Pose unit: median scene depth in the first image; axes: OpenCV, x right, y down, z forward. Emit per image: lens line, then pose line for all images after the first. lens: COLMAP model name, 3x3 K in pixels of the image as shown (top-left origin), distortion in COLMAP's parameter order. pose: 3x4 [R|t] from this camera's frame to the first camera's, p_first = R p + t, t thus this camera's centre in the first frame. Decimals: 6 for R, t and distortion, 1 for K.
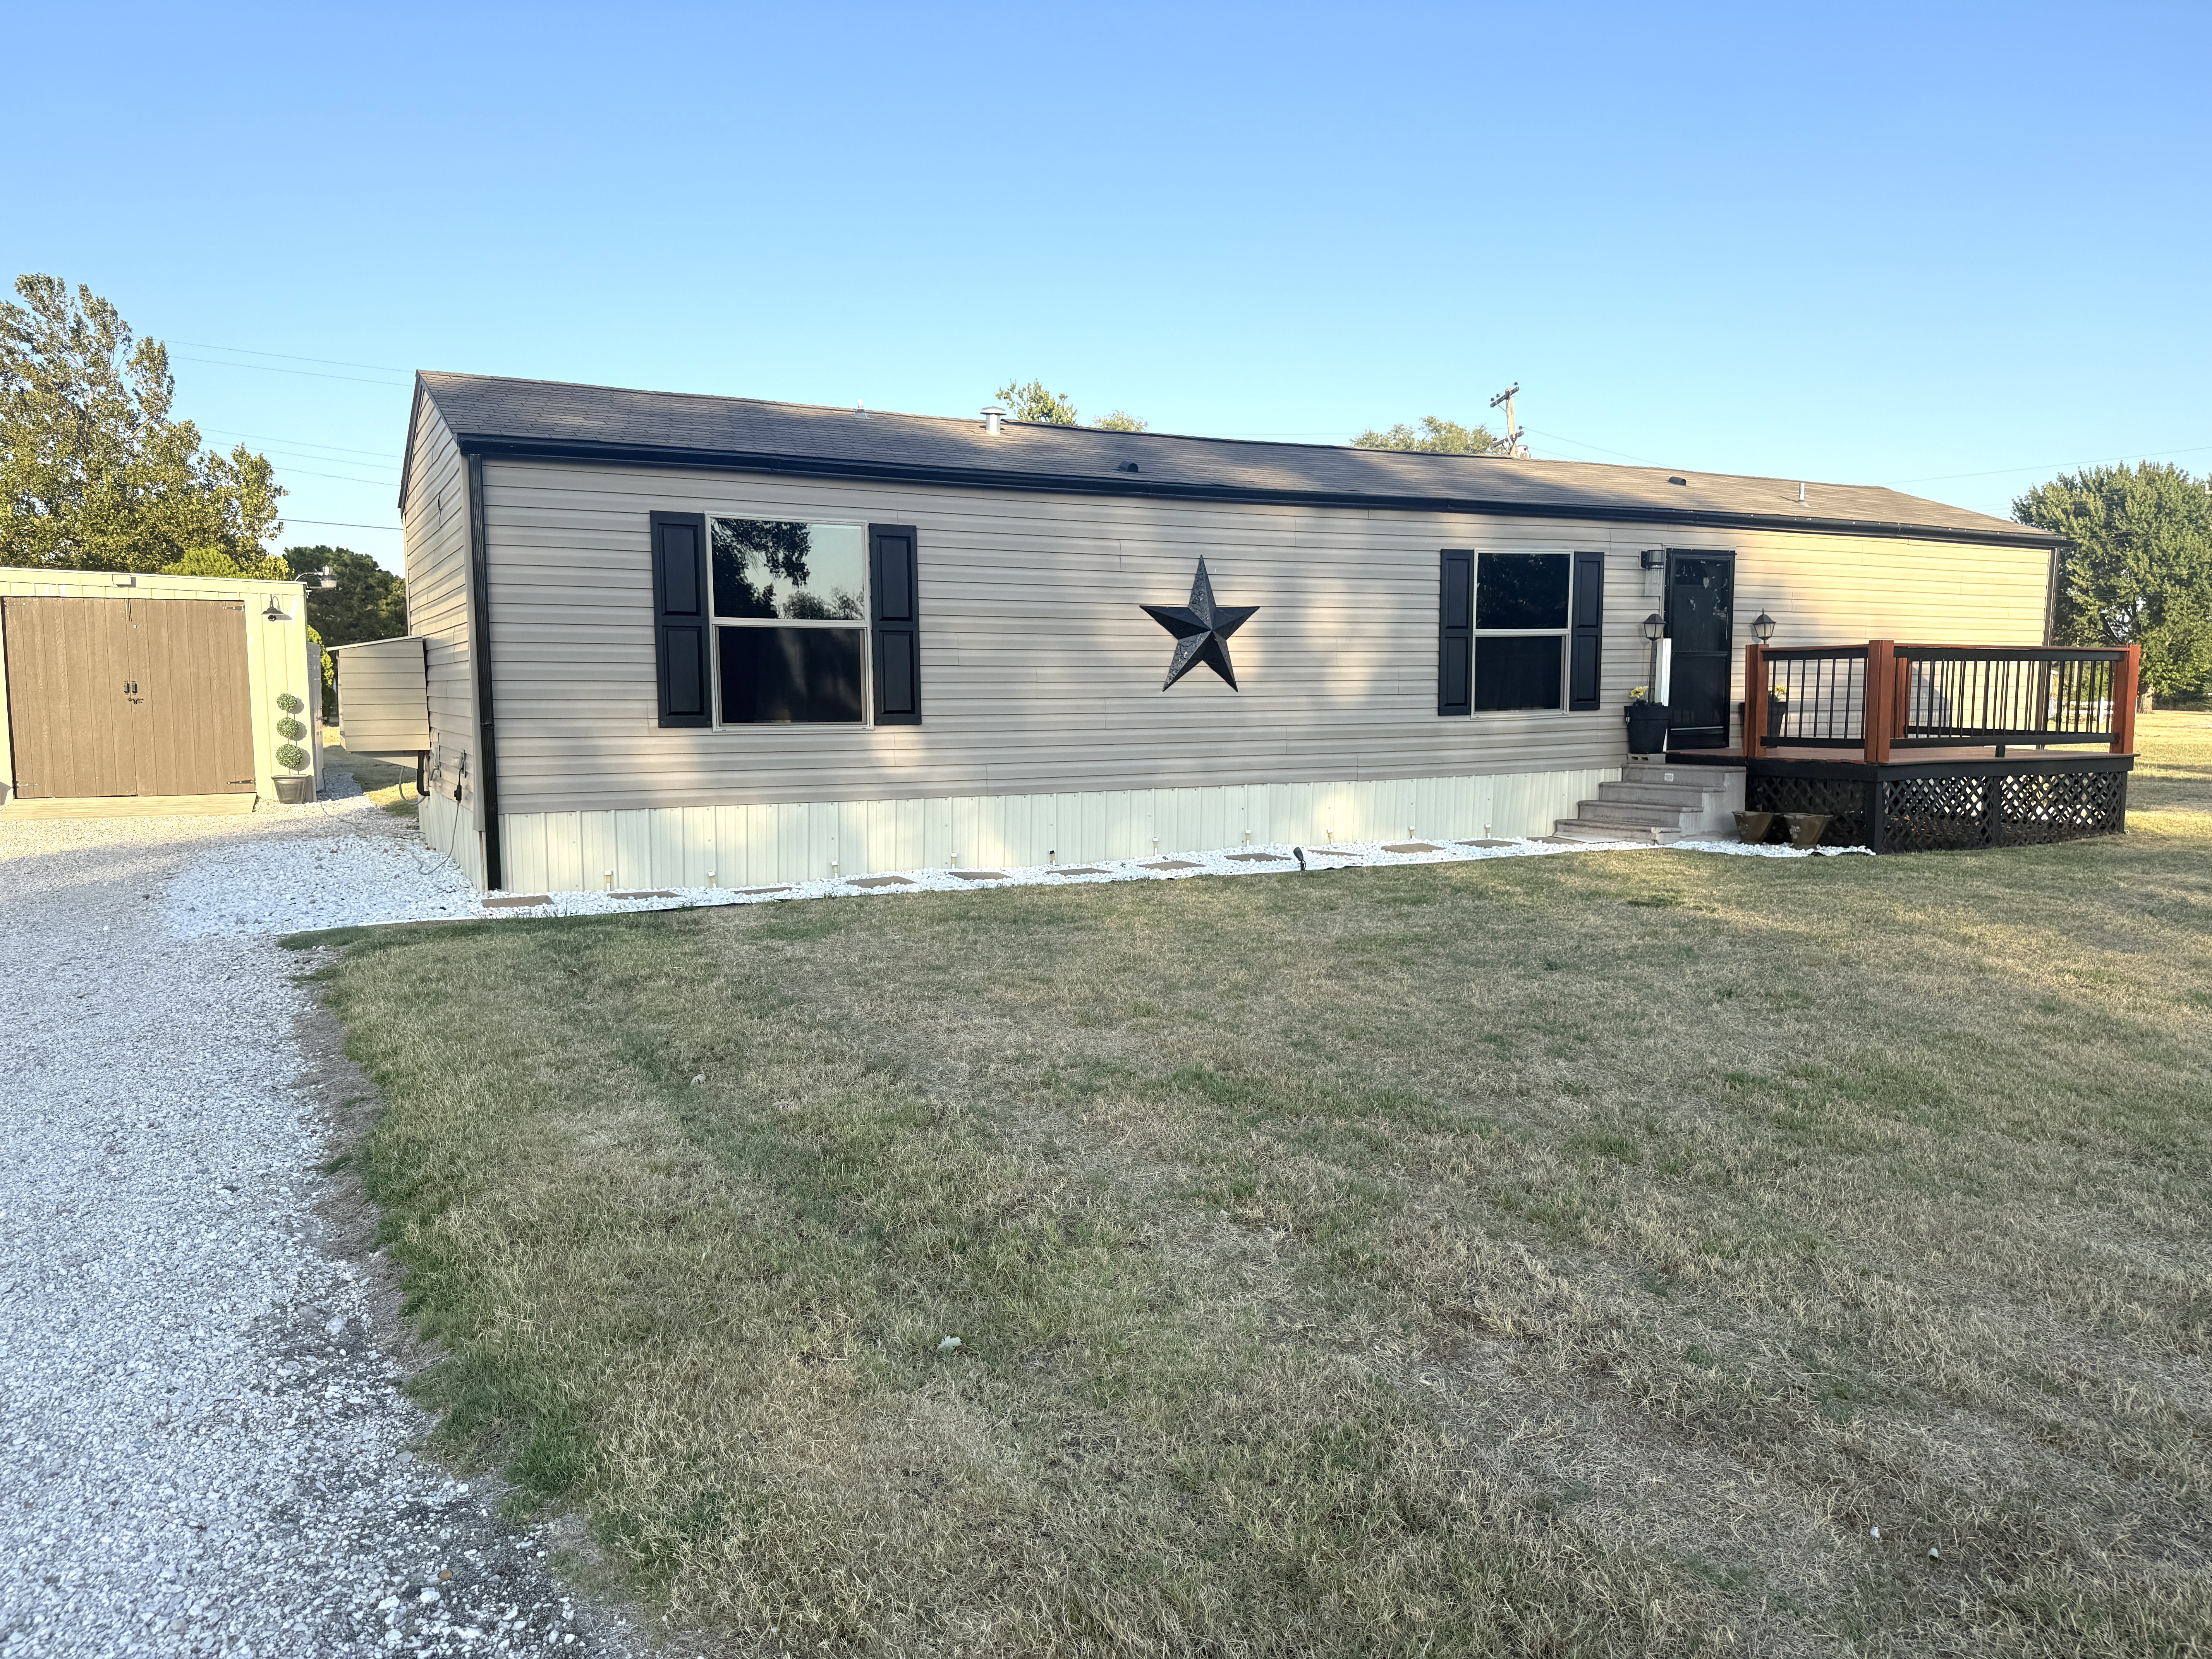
lens RADIAL K [[1545.1, 0, 1087.5], [0, 1545.1, 847.4], [0, 0, 1]] dist [0.066293, -0.081991]
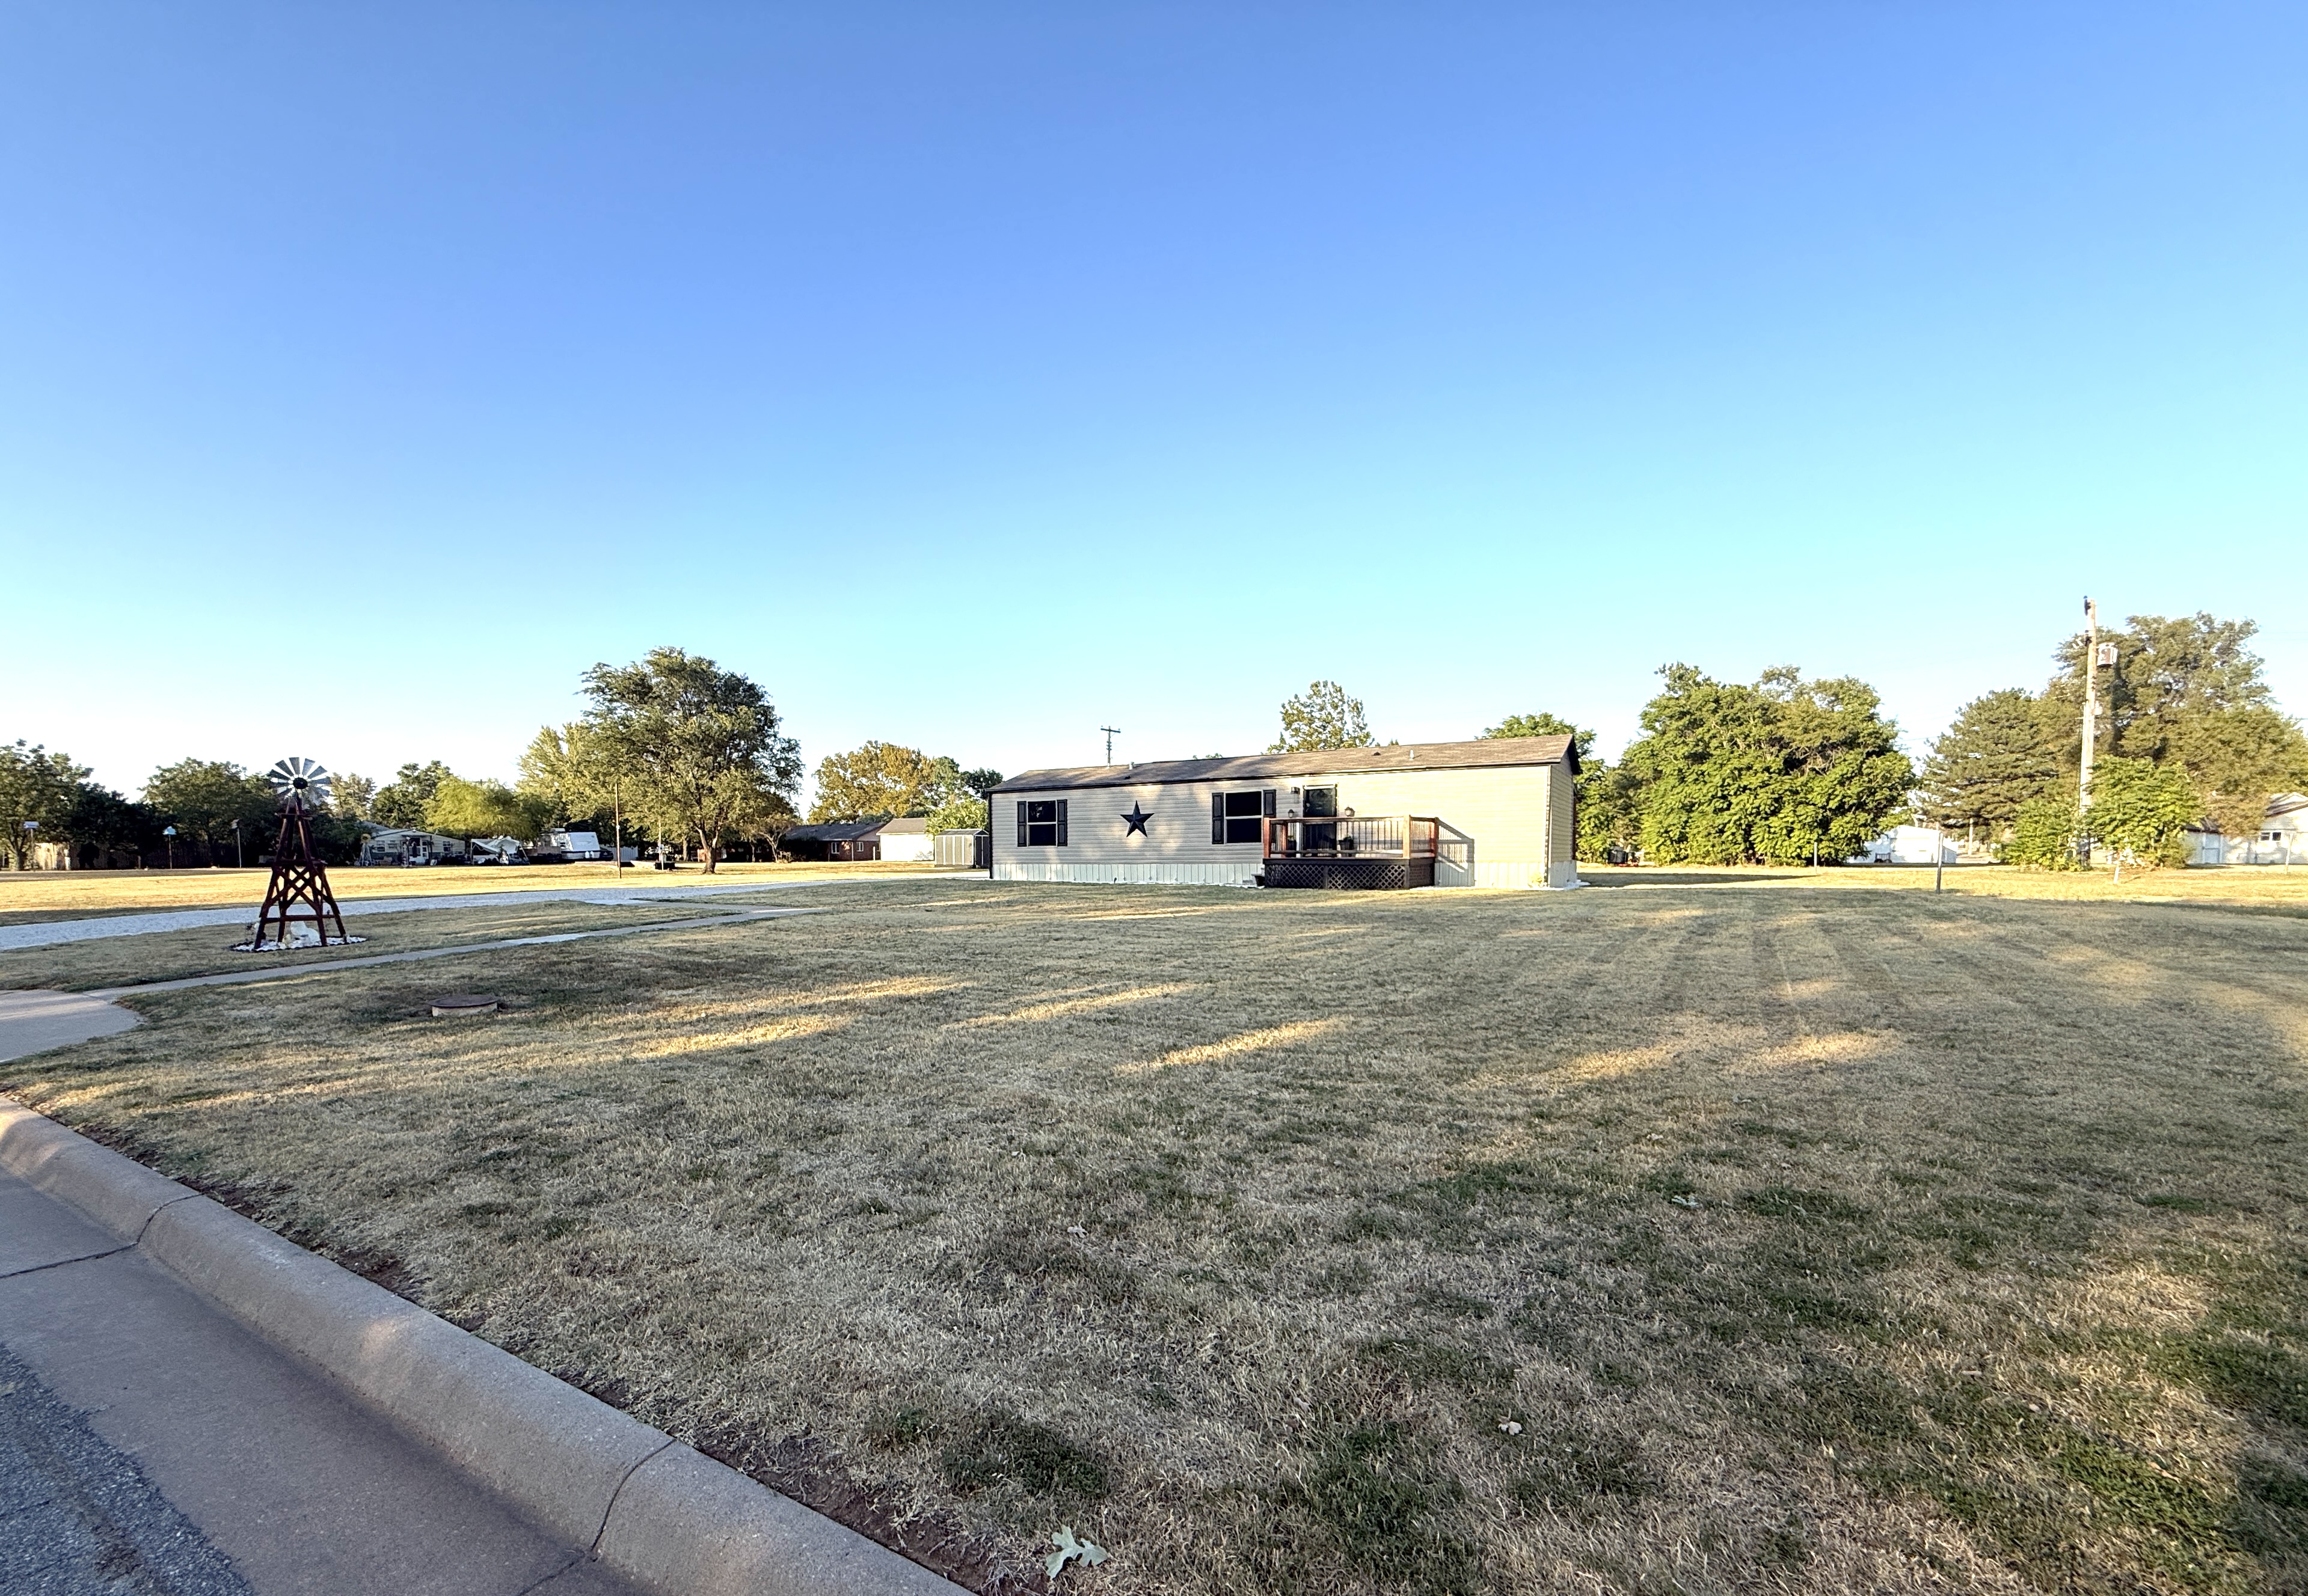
lens RADIAL K [[962.7, 0, 1099.6], [0, 962.7, 877.7], [0, 0, 1]] dist [-0.002696, 0.000088]
pose [[0.510716, 0.021256, -0.859486, 1.786637], [-0.084829, 0.996062, -0.025772, 0.052124], [0.855554, 0.086072, 0.510509, -0.194937]]
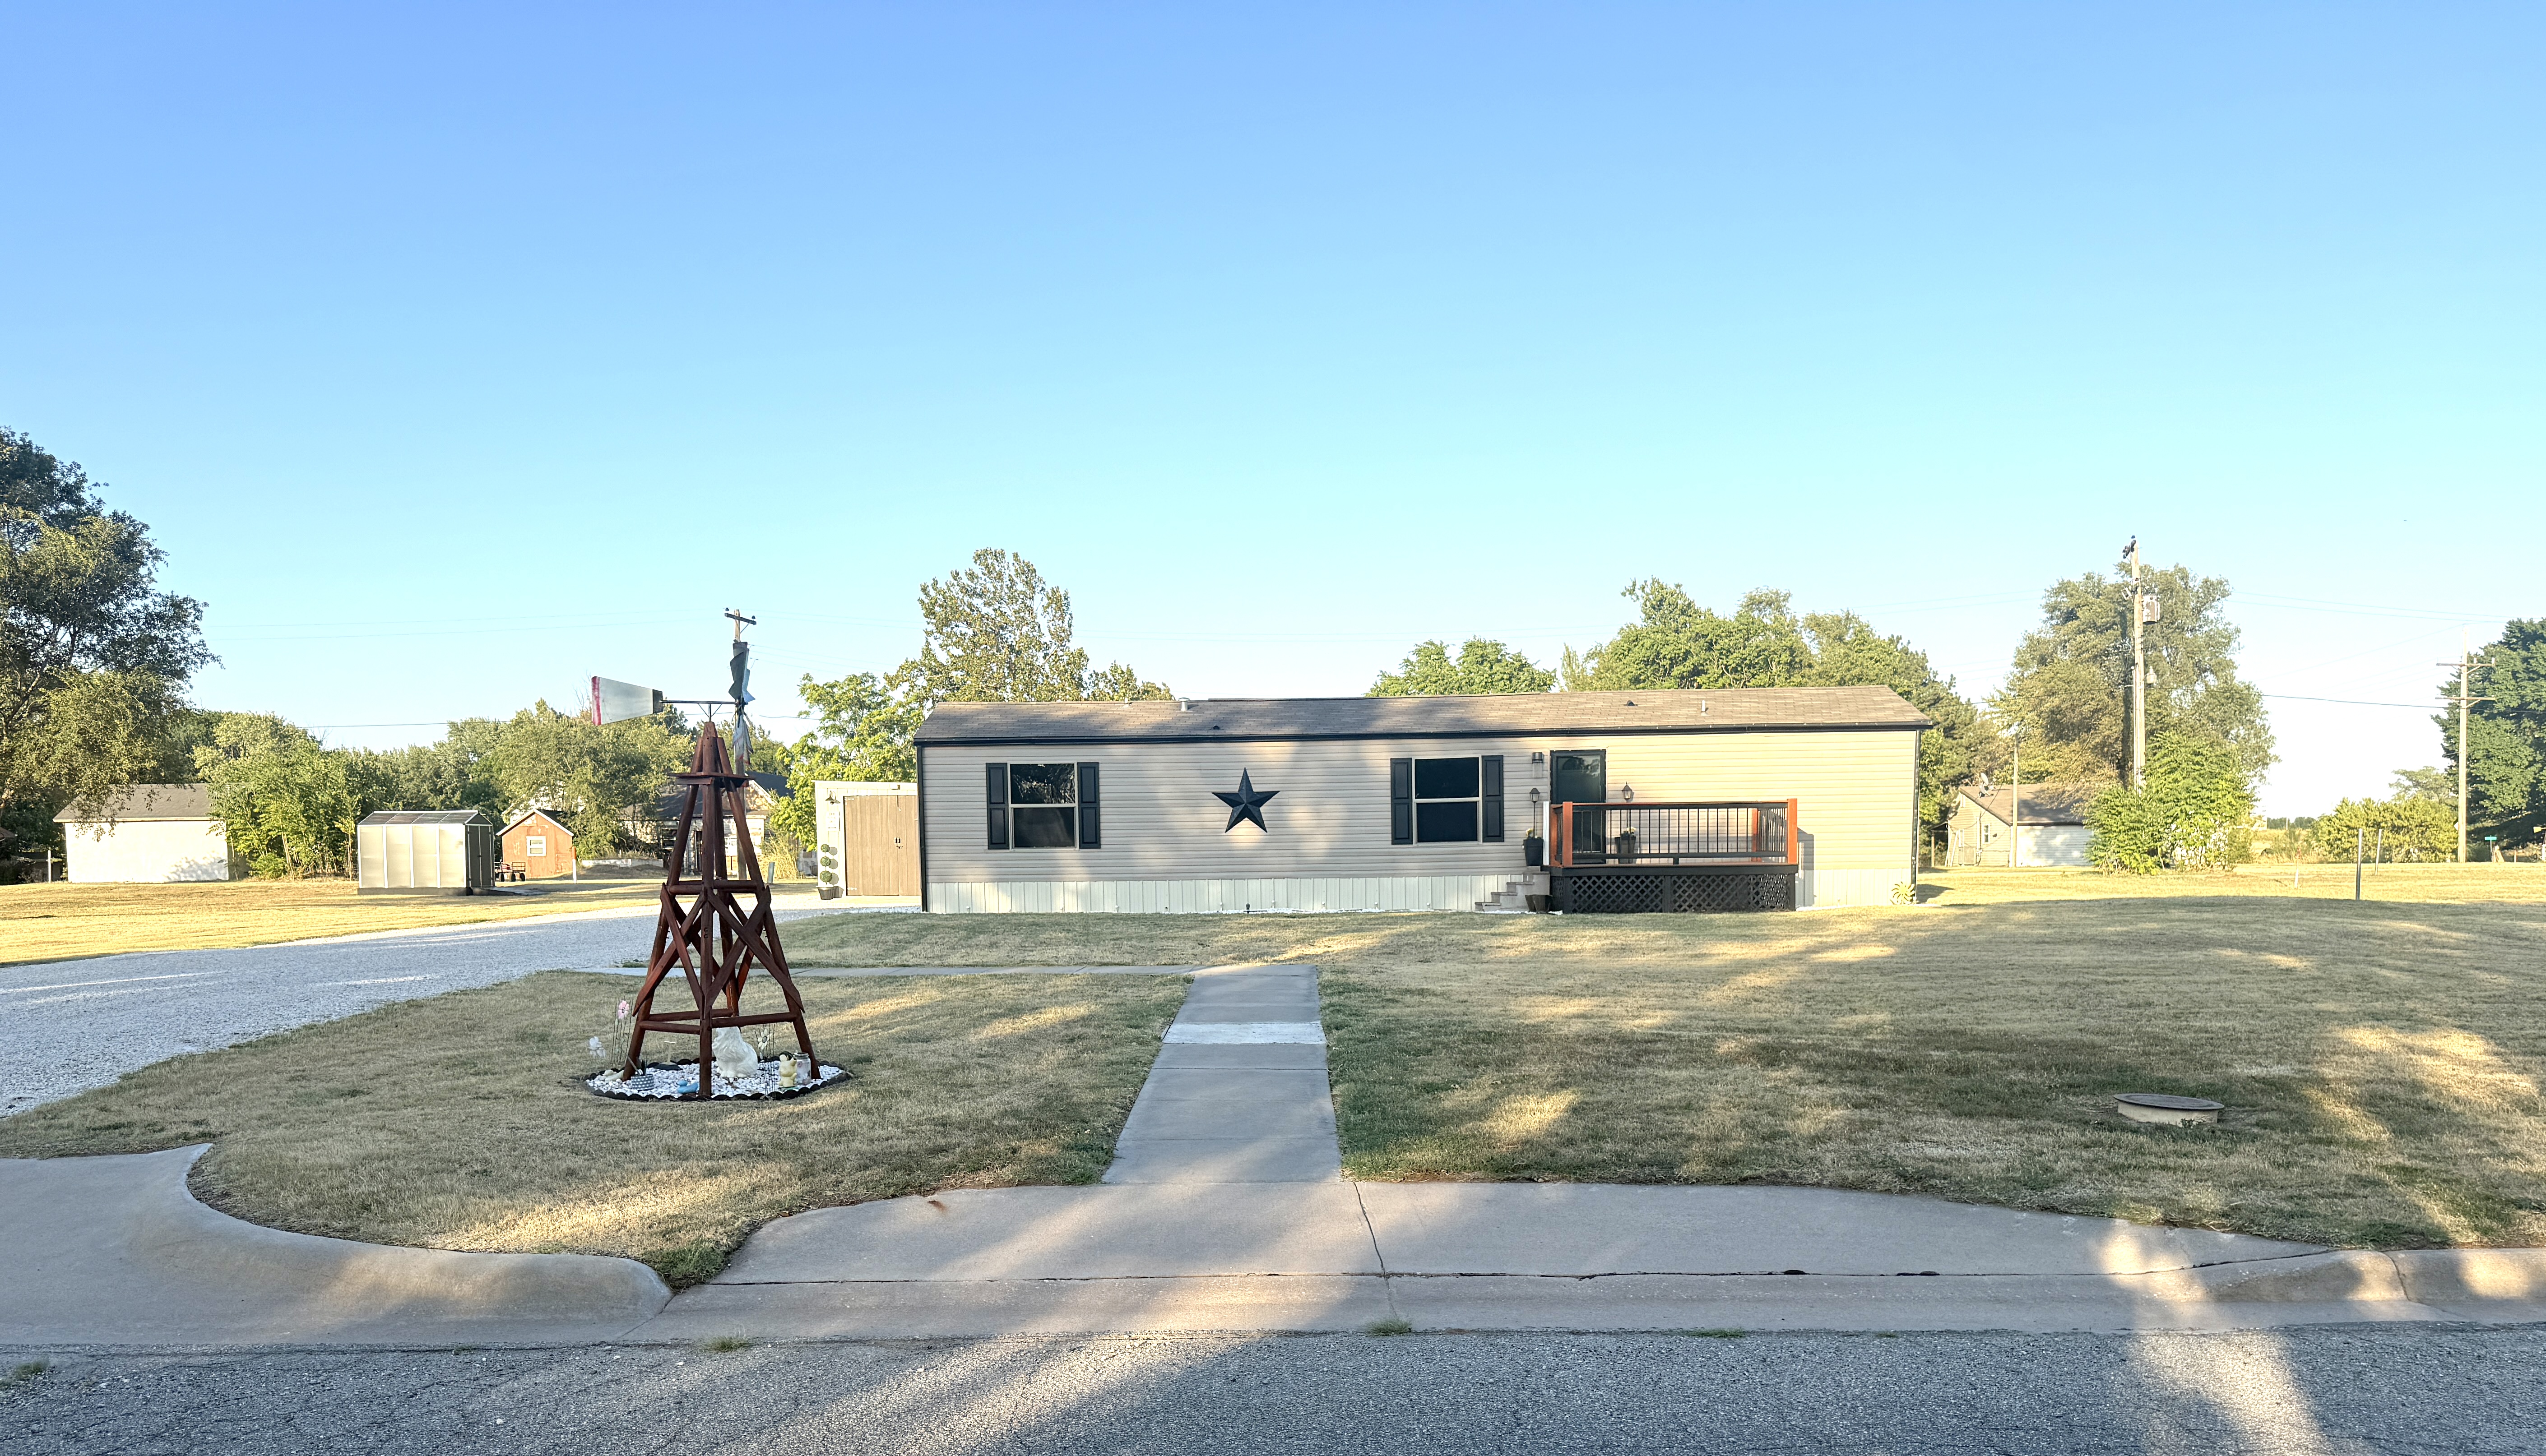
lens RADIAL K [[1810.6, 0, 1269.1], [0, 1810.6, 914.1], [0, 0, 1]] dist [0.047232, -0.015978]
pose [[0.882606, 0.008268, -0.470040, 1.126087], [-0.039662, 0.997590, -0.056927, 0.130845], [0.468437, 0.068887, 0.880807, -1.005416]]
